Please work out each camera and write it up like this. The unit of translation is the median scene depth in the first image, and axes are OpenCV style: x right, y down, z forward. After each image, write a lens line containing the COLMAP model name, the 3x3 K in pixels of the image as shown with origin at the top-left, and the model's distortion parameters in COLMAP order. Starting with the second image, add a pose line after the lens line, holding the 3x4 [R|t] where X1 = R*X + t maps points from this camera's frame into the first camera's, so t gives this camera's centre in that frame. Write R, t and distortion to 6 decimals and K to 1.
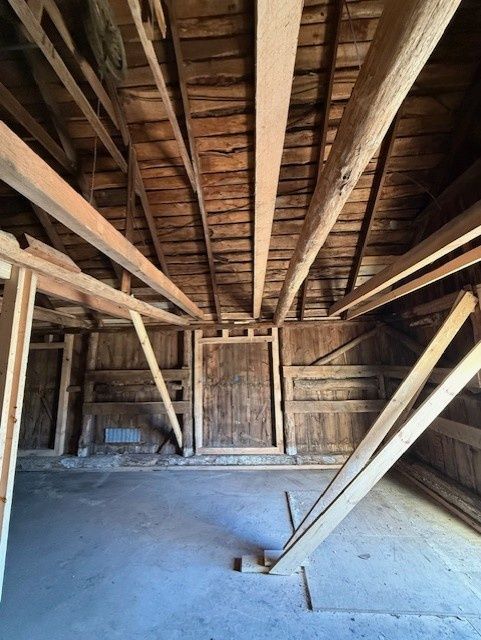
lens RADIAL K [[255.6, 0, 240.5], [0, 255.6, 320.0], [0, 0, 1]] dist [-0.000153, 0.000633]
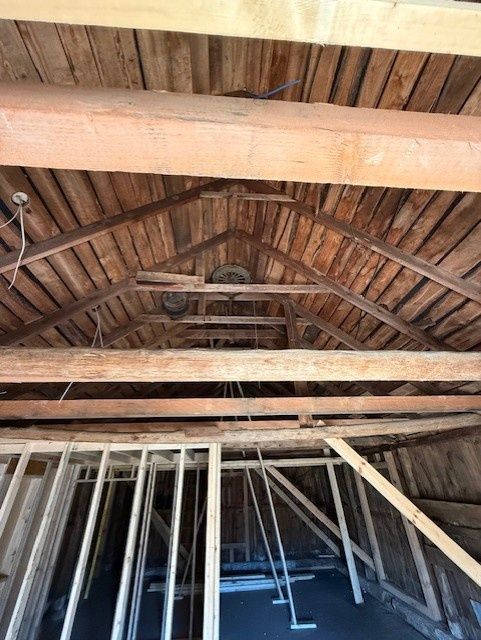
lens RADIAL K [[255.6, 0, 240.5], [0, 255.6, 320.0], [0, 0, 1]] dist [-0.000153, 0.000633]
pose [[0.122323, -0.517501, -0.846894, 0.543445], [0.183731, 0.850361, -0.493081, 0.004204], [0.975336, -0.095285, 0.199099, 0.451557]]
